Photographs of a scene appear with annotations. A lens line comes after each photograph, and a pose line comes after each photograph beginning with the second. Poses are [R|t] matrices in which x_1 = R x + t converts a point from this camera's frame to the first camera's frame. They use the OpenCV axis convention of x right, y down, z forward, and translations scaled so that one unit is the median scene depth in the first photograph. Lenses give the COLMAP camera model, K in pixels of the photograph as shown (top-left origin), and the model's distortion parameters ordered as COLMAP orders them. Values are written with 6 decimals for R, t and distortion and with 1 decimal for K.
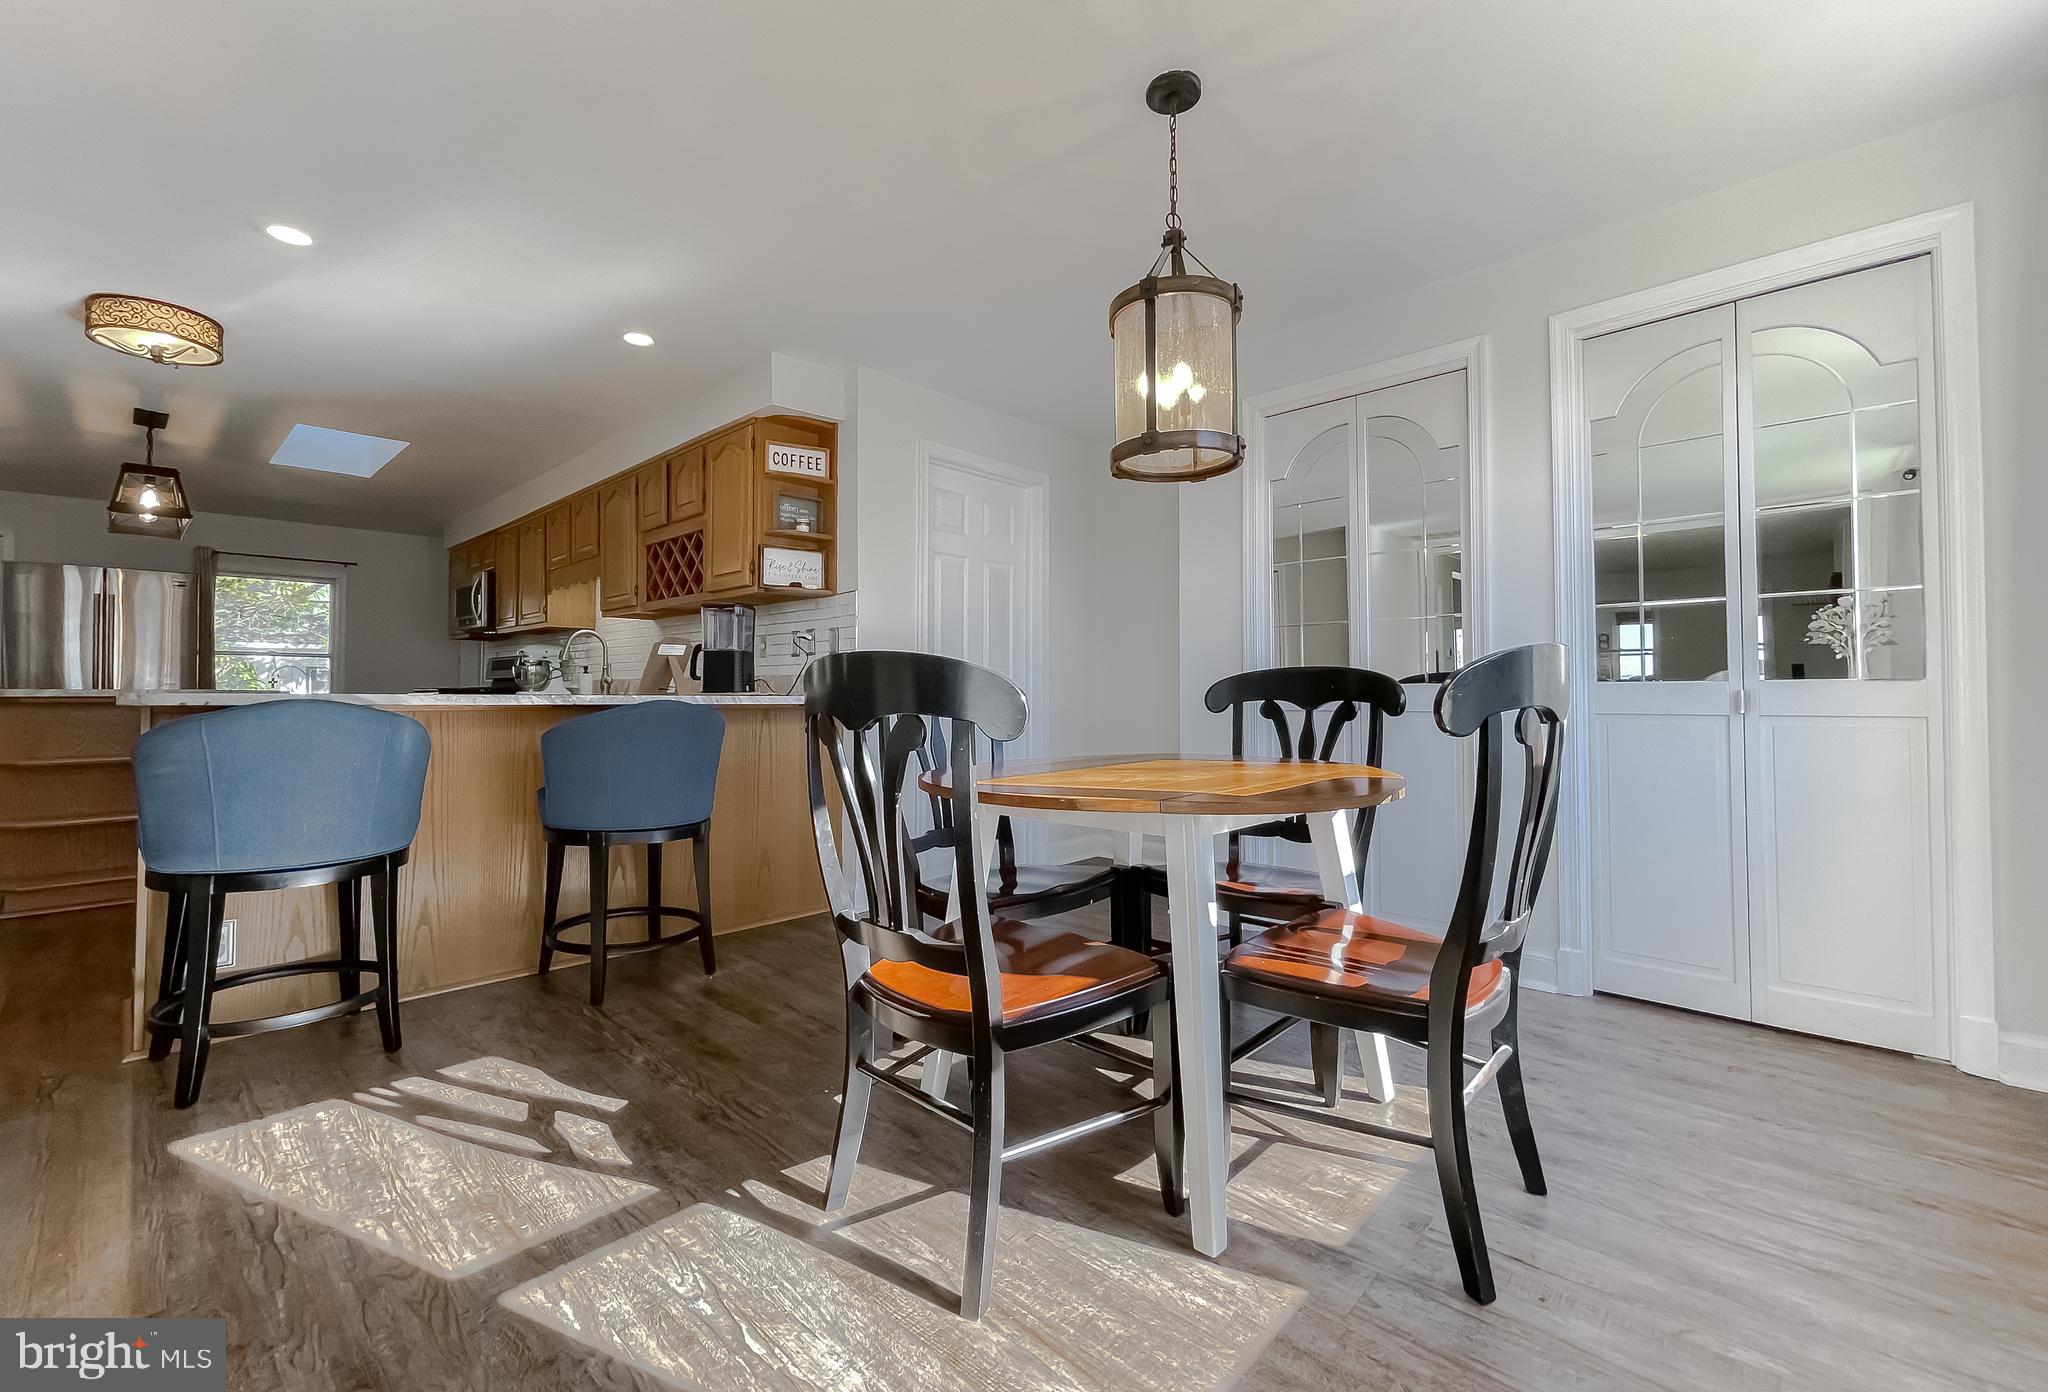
lens RADIAL K [[847.1, 0, 1017.2], [0, 847.1, 683.9], [0, 0, 1]] dist [-0.000353, 0.000278]
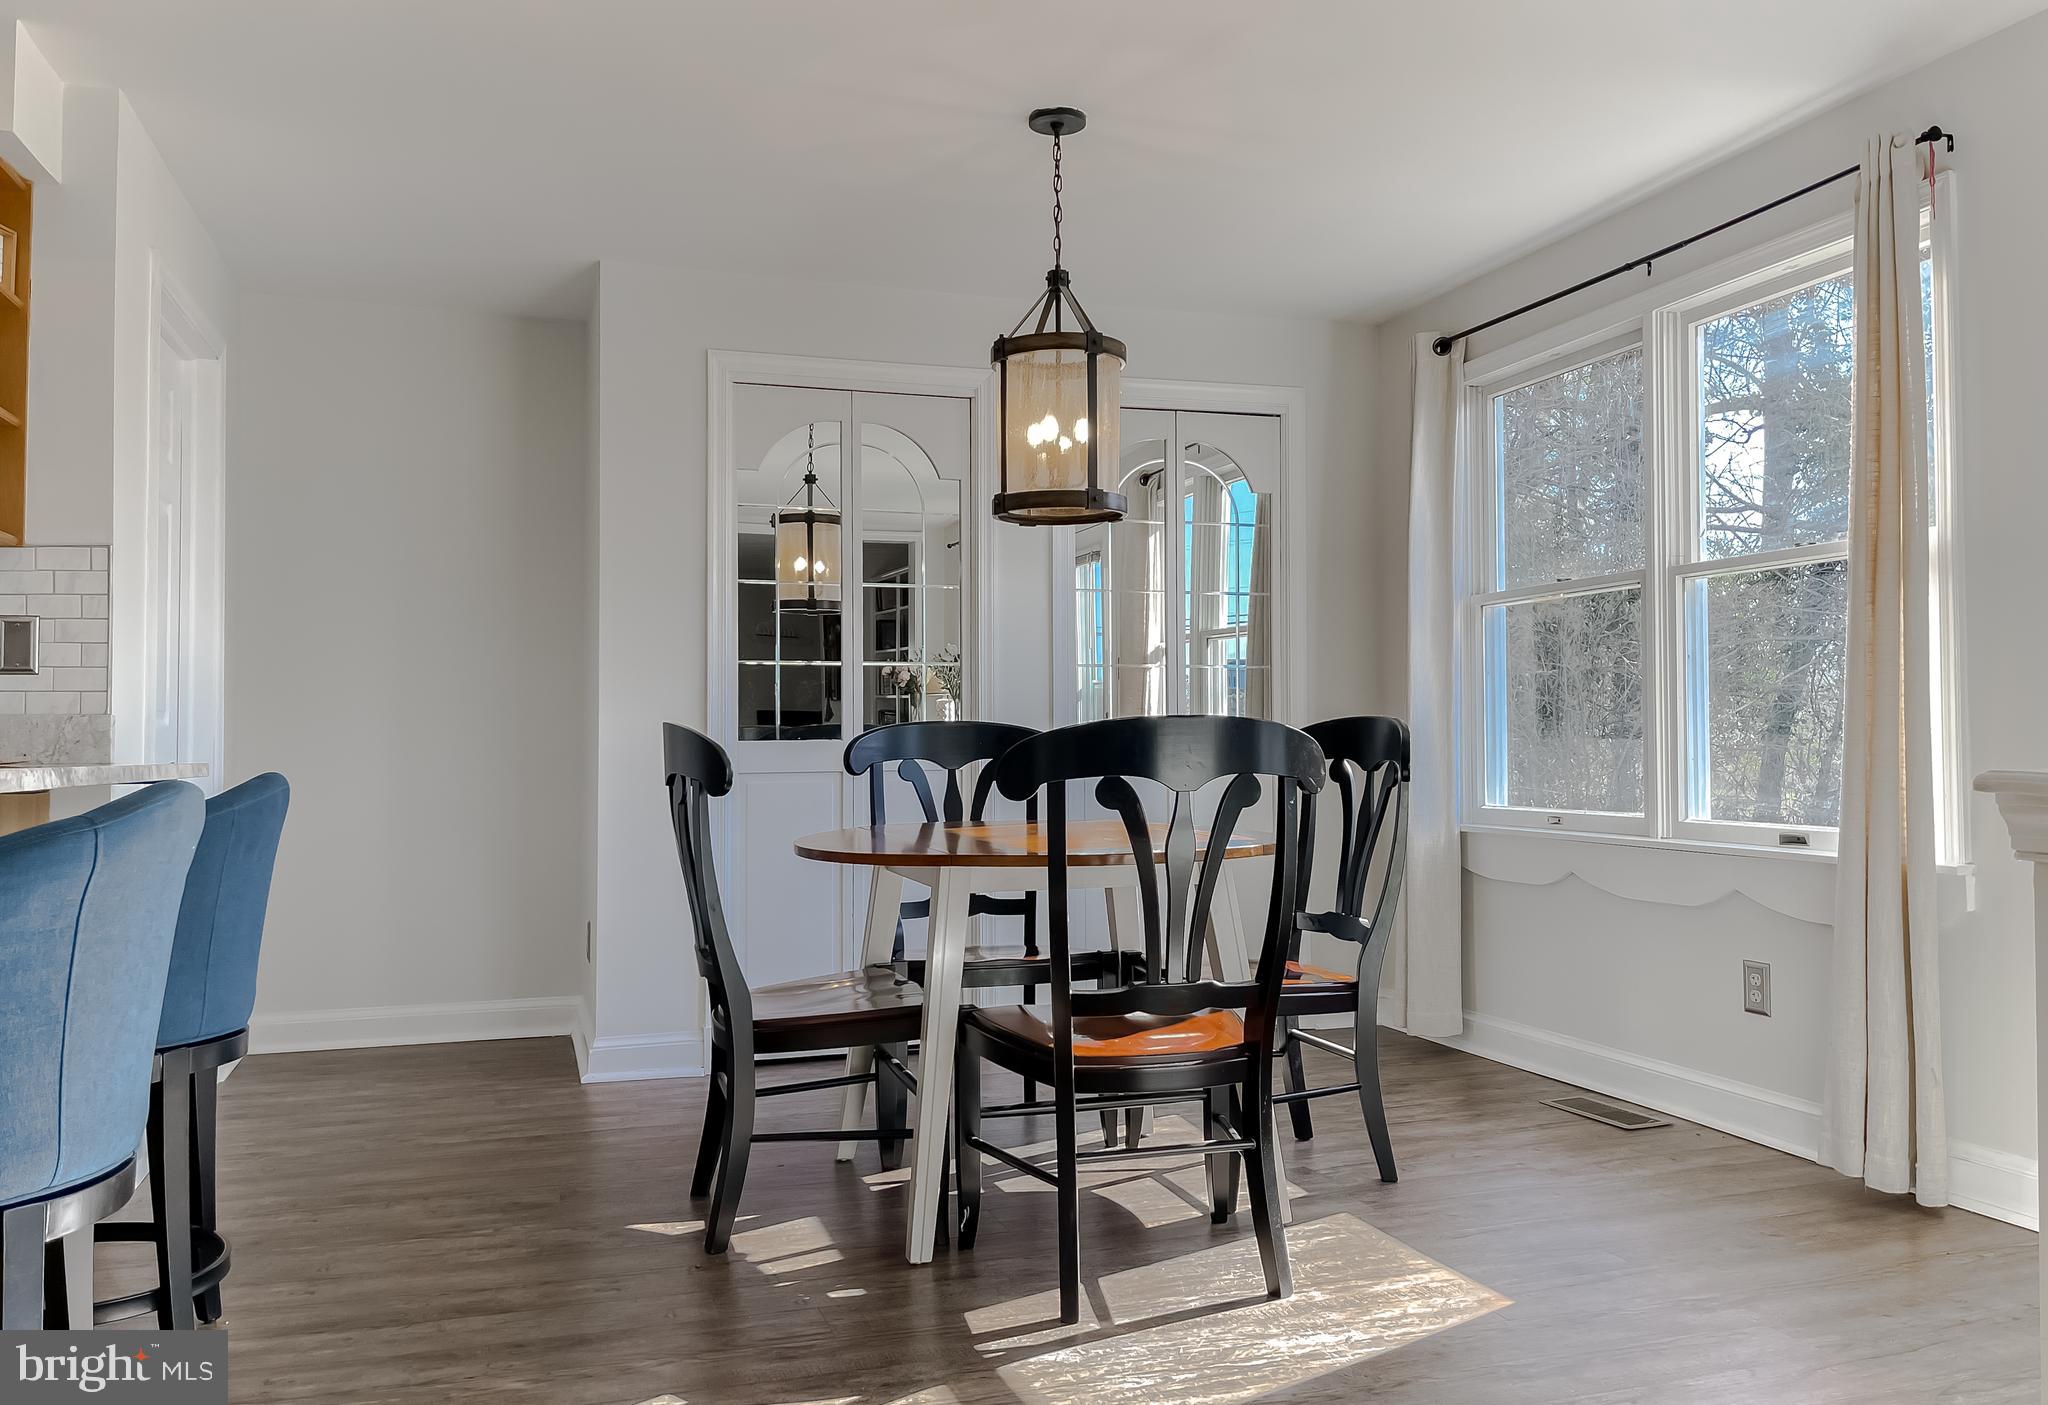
lens RADIAL K [[1591.6, 0, 1021.6], [0, 1591.6, 678.6], [0, 0, 1]] dist [0.040692, -0.004916]
pose [[0.478366, 0.031006, 0.877613, -1.117401], [-0.006304, 0.999472, -0.031875, -0.010609], [-0.878138, 0.009715, 0.478309, 0.136114]]
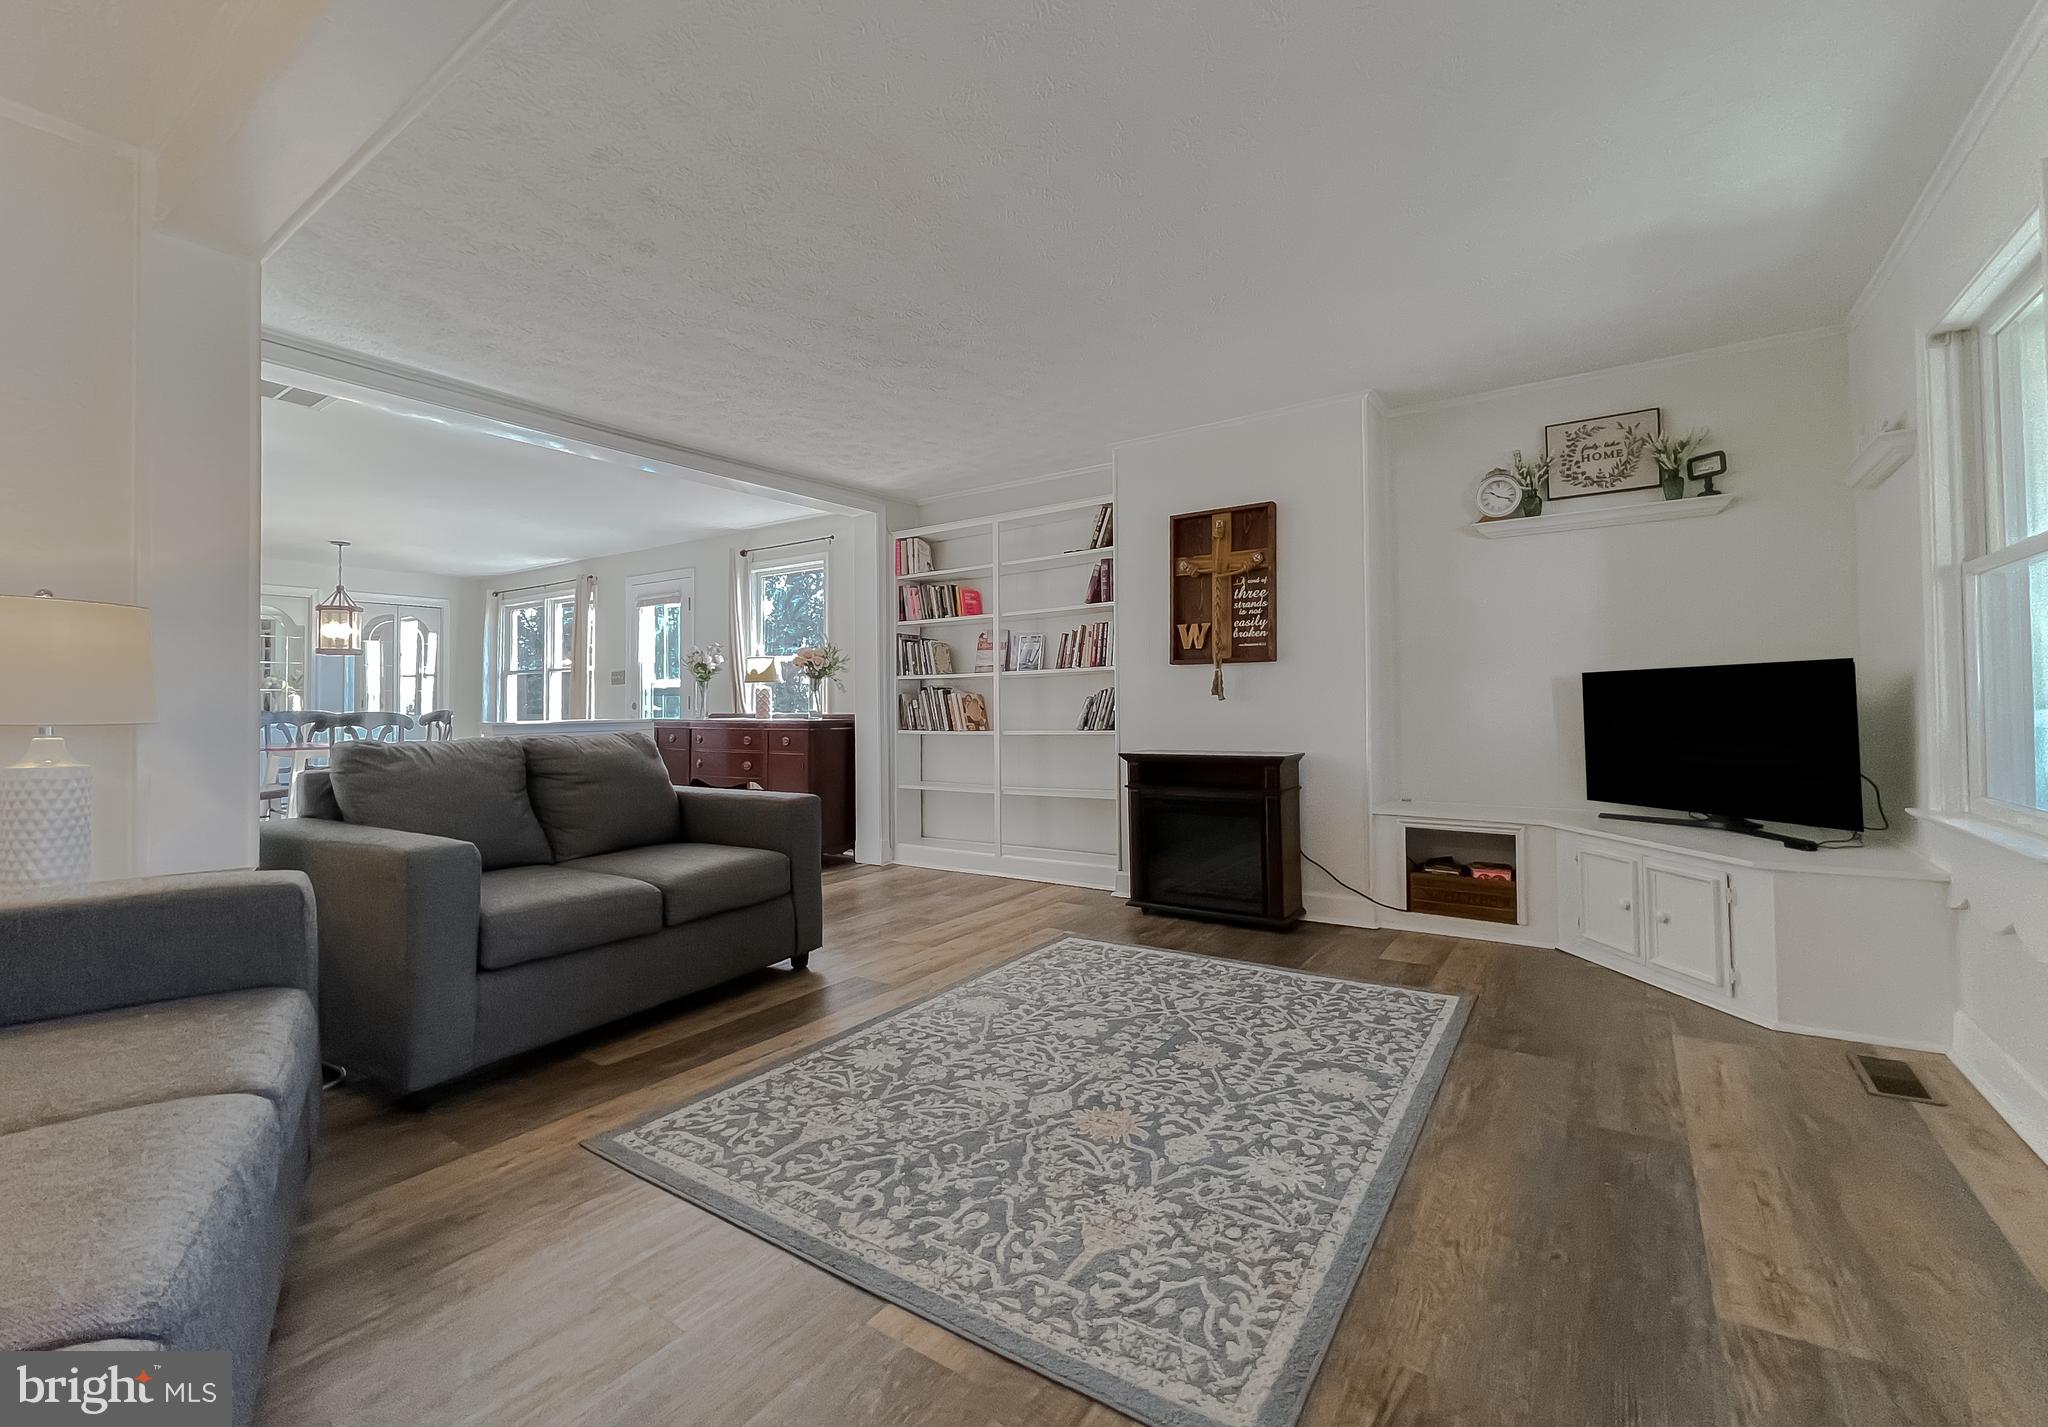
lens RADIAL K [[861.2, 0, 1014.6], [0, 861.2, 691.1], [0, 0, 1]] dist [-0.001343, -0.000061]
pose [[-0.154406, 0.018279, 0.987838, -2.907490], [-0.008335, 0.999769, -0.019803, -0.046892], [-0.987972, -0.011291, -0.154218, -0.925219]]
